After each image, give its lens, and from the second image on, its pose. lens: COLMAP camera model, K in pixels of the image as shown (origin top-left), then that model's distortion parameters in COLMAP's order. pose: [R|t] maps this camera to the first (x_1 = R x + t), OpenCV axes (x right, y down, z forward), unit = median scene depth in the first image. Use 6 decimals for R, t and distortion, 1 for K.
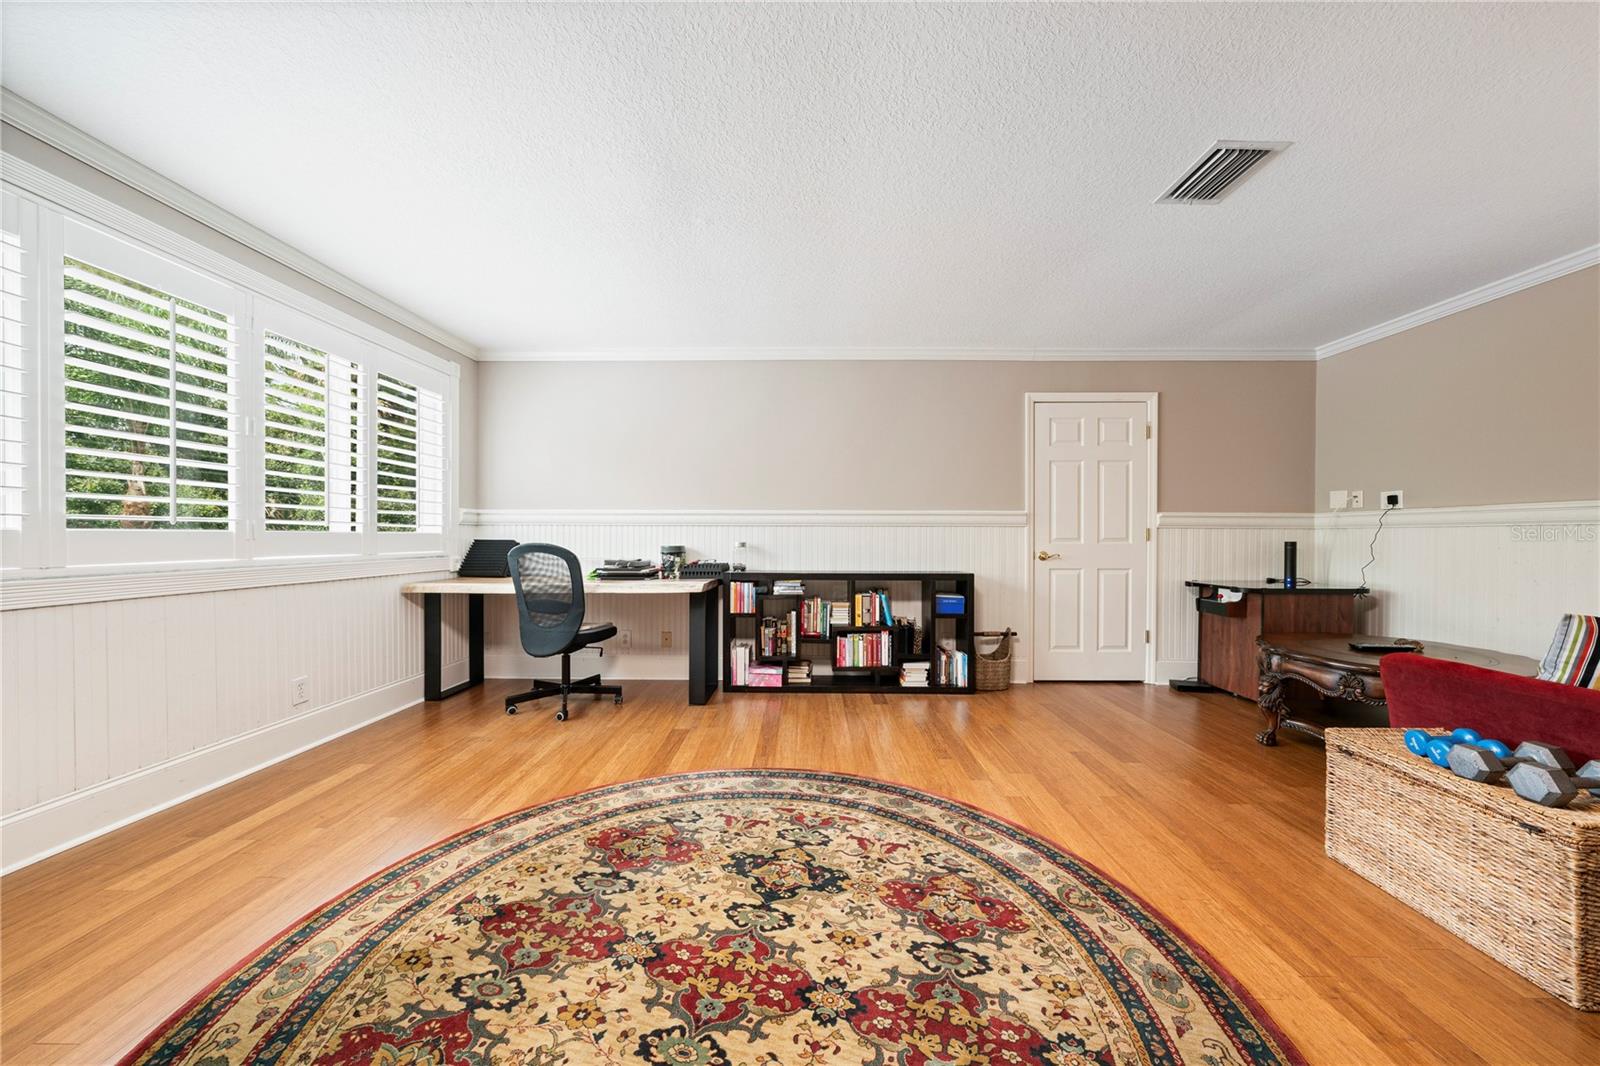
lens RADIAL K [[553.6, 0, 808.6], [0, 553.6, 532.7], [0, 0, 1]] dist [-0.004820, -0.000097]
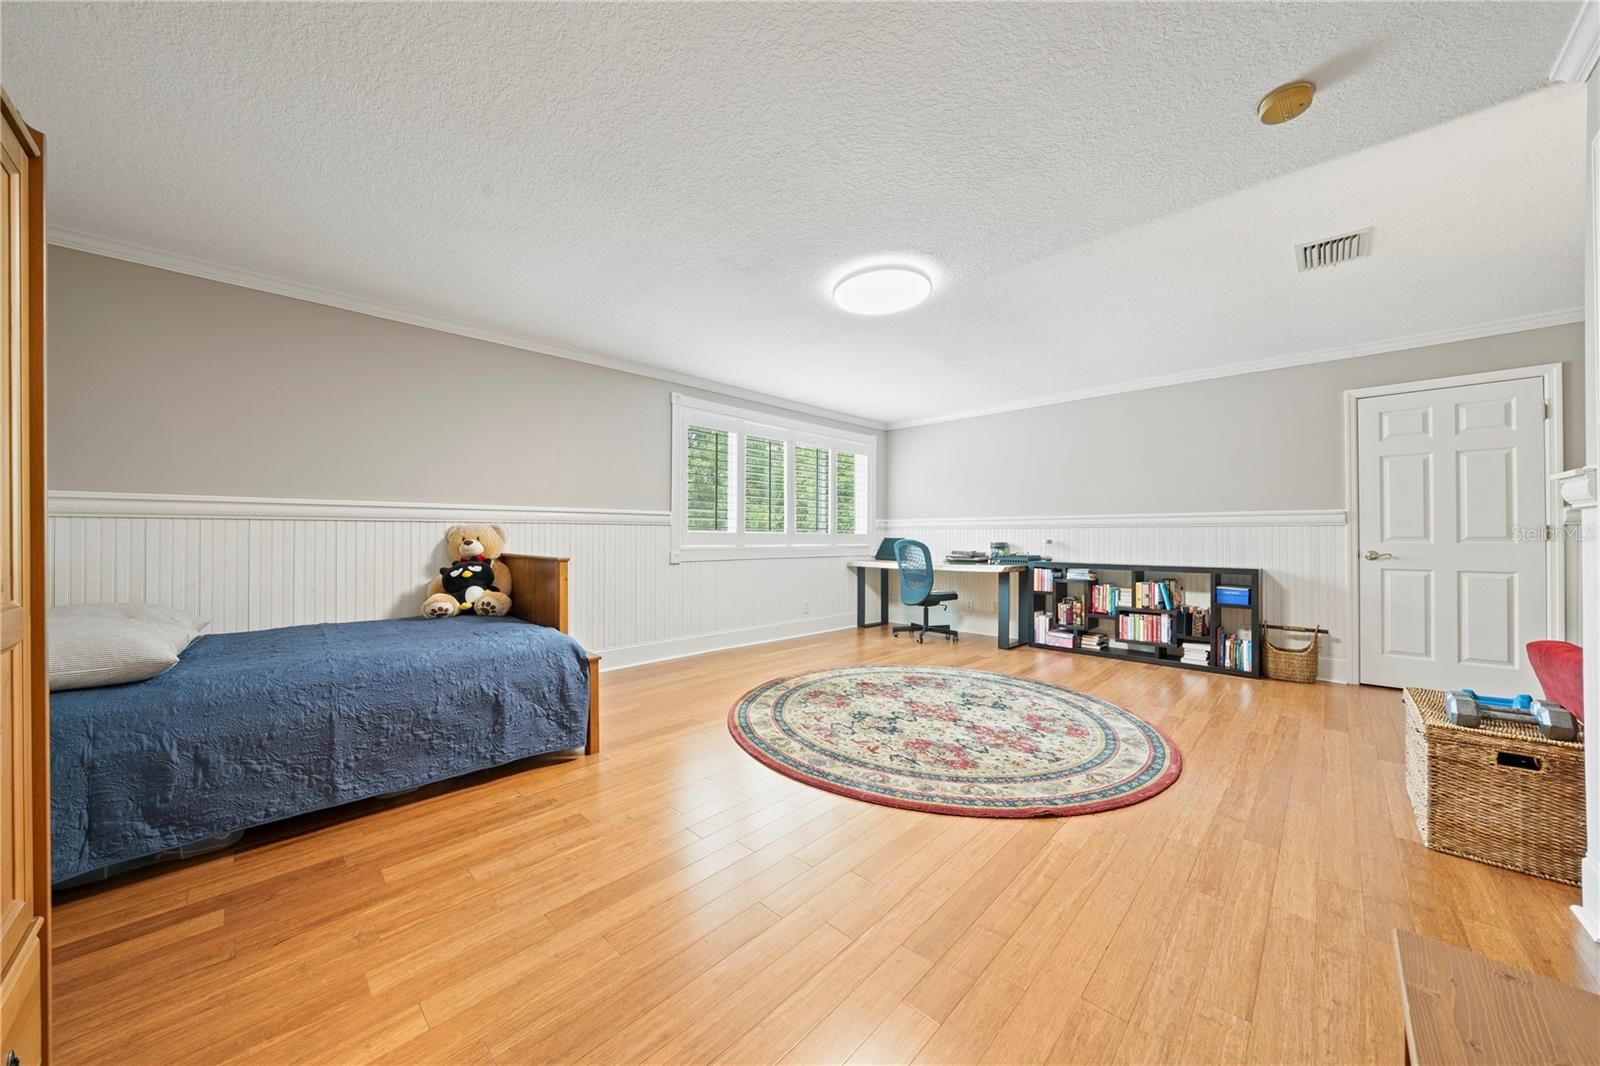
lens RADIAL K [[564.8, 0, 808.0], [0, 564.8, 528.1], [0, 0, 1]] dist [-0.009833, -0.000123]
pose [[0.732293, -0.010924, -0.680902, 0.423108], [0.002415, 0.999907, -0.013445, 0.005624], [0.680985, 0.008201, 0.732251, -0.443498]]
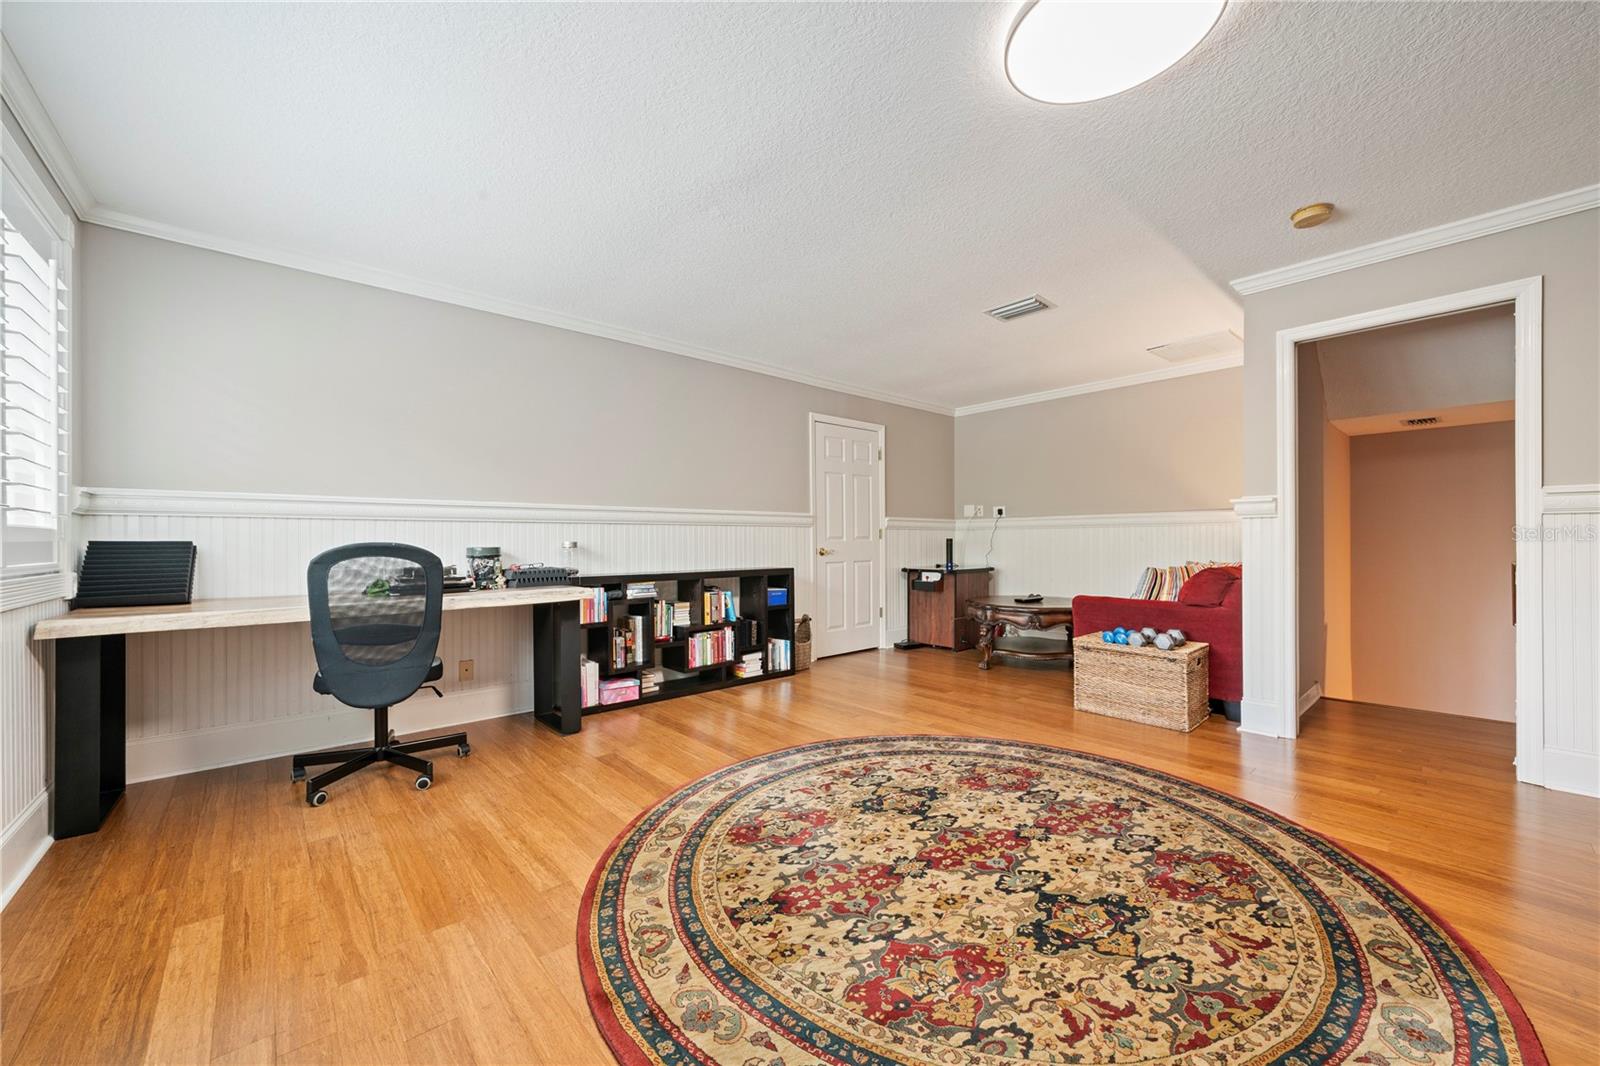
lens RADIAL K [[602.0, 0, 825.9], [0, 602.0, 533.3], [0, 0, 1]] dist [-0.001375, -0.000200]
pose [[0.732331, 0.001739, 0.680947, -0.513899], [0.003106, 0.999978, -0.005894, 0.011443], [-0.680942, 0.006432, 0.732309, 0.058134]]
